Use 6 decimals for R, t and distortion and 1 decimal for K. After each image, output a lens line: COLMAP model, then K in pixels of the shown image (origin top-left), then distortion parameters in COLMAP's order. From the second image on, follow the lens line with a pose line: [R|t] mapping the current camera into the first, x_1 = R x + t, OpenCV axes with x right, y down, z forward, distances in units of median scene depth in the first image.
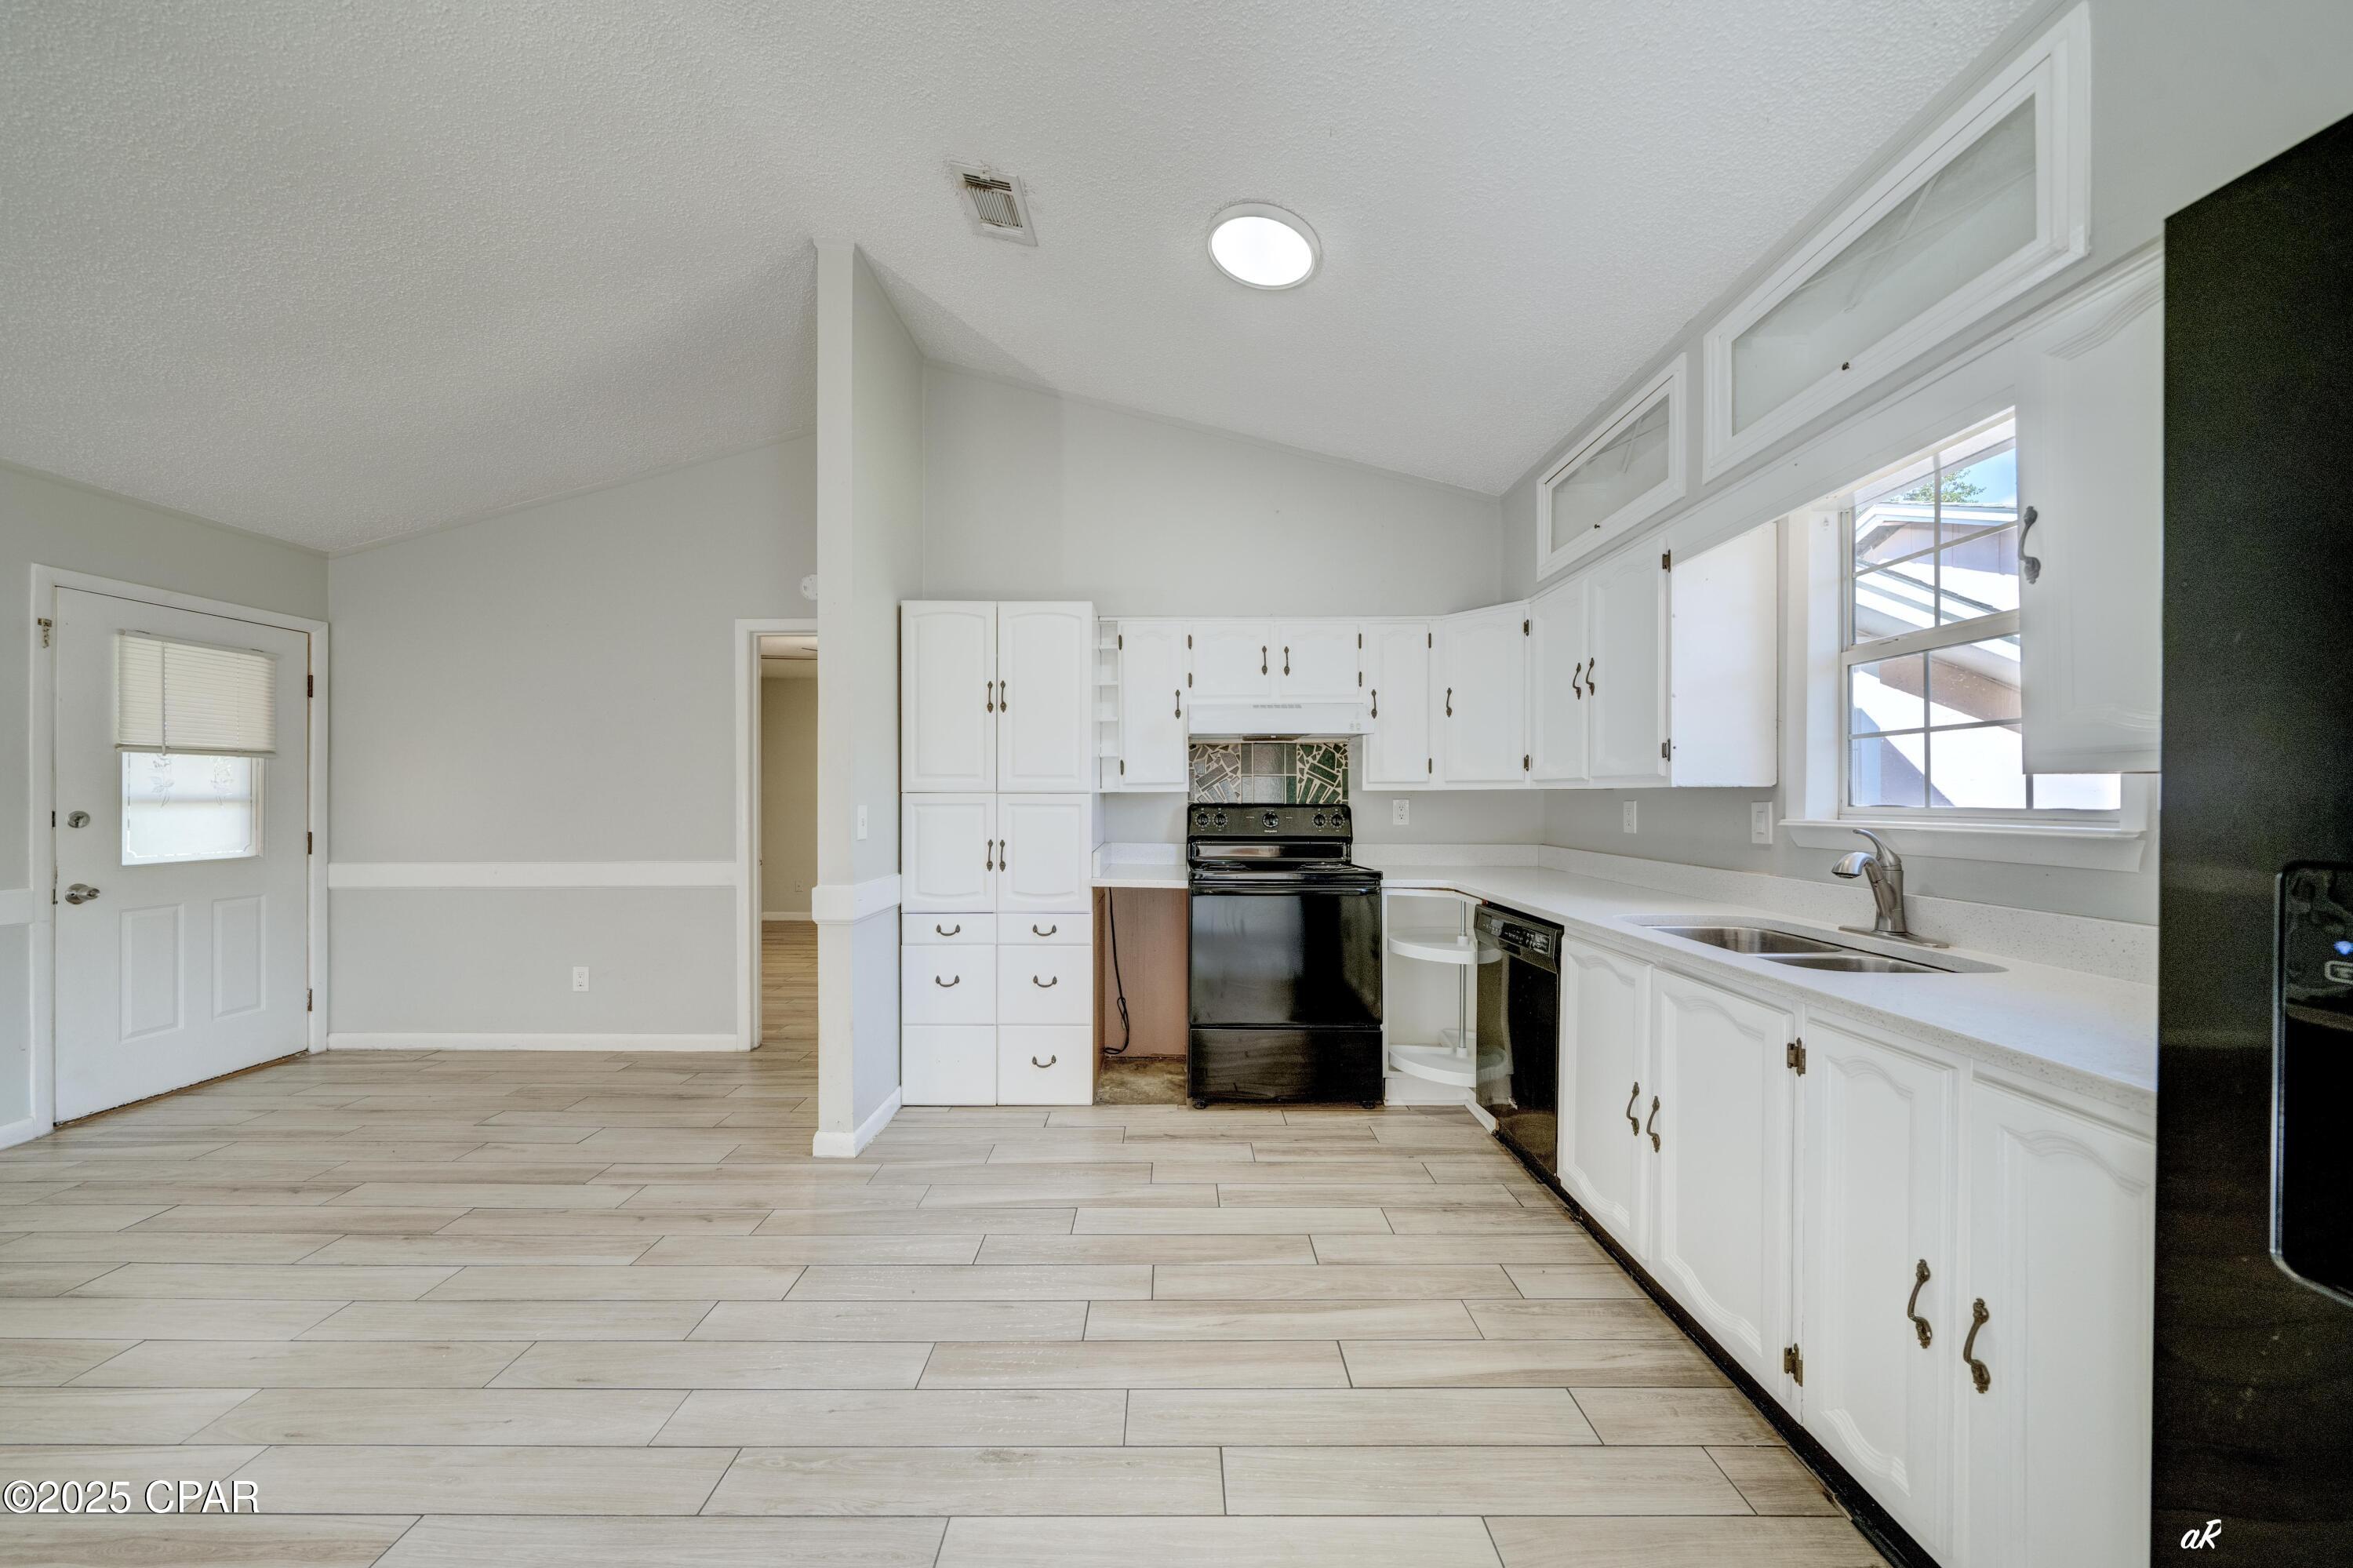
lens RADIAL K [[833.4, 0, 1156.8], [0, 833.4, 796.8], [0, 0, 1]] dist [-0.001791, -0.000335]
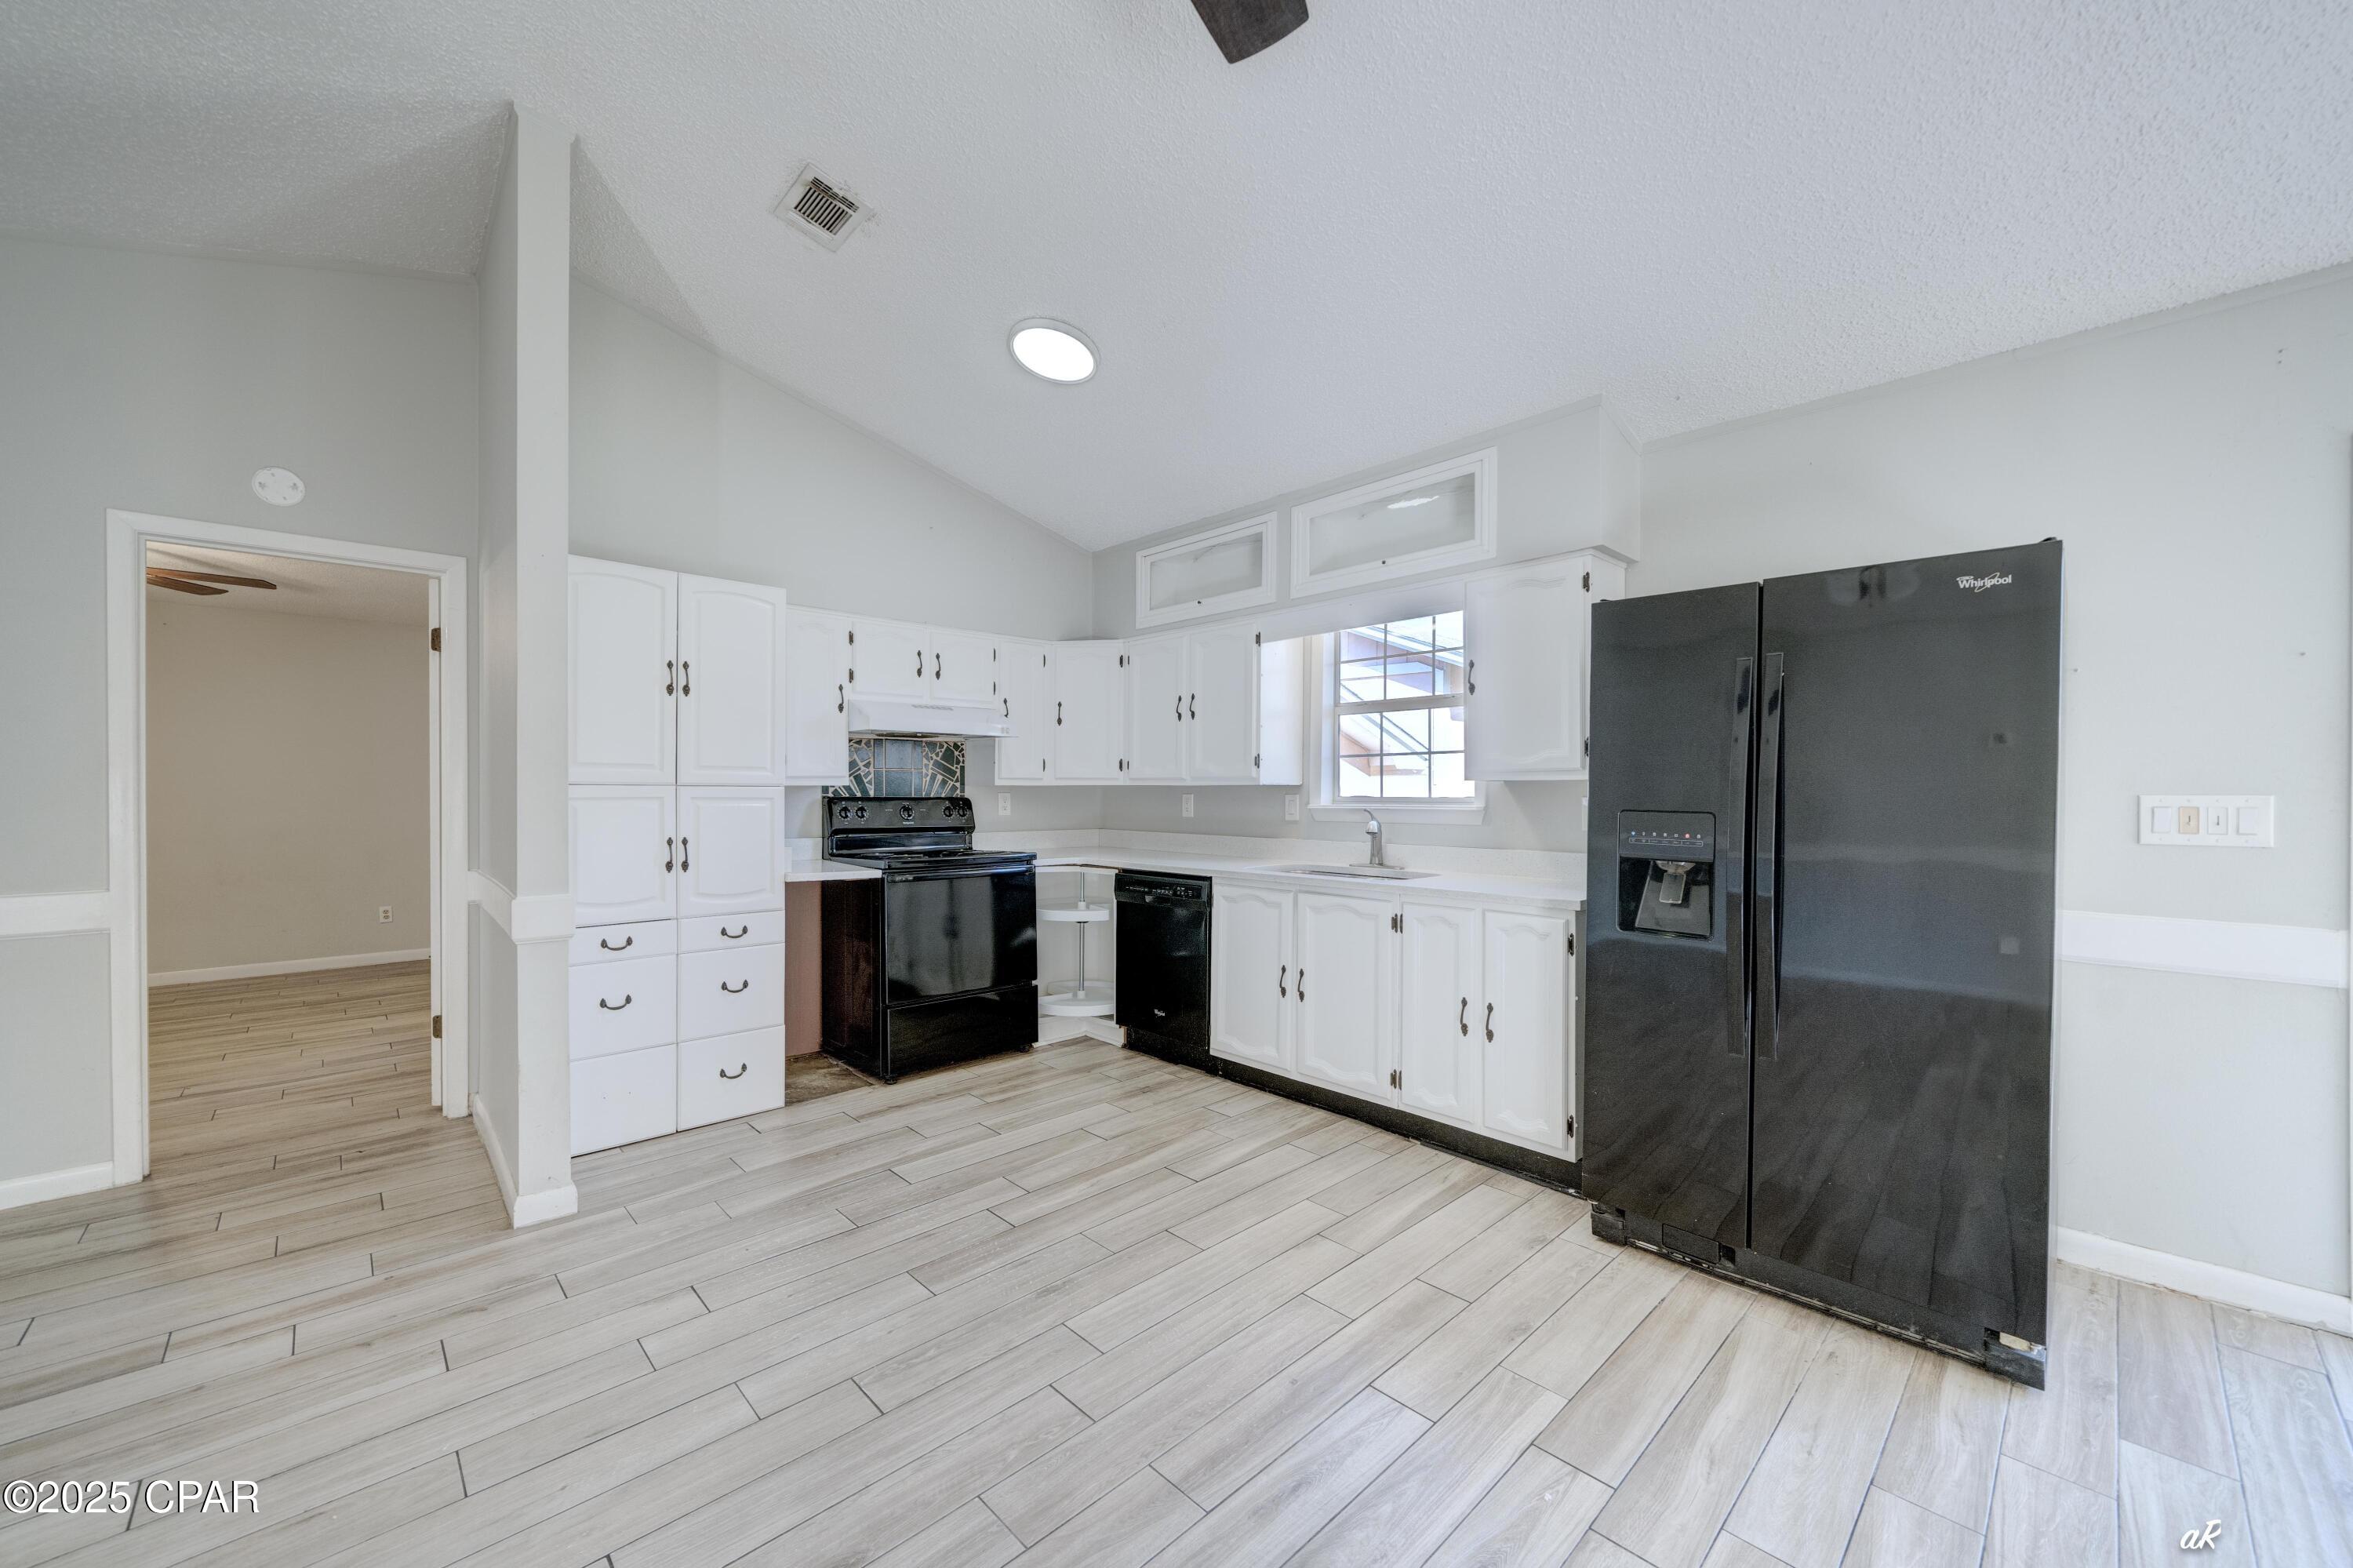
lens RADIAL K [[896.7, 0, 1179.6], [0, 896.7, 797.6], [0, 0, 1]] dist [-0.000348, -0.000067]
pose [[0.717834, -0.003215, 0.696207, -0.483080], [-0.001758, 0.999978, 0.006431, 0.001235], [-0.696213, -0.005840, 0.717812, -0.073895]]
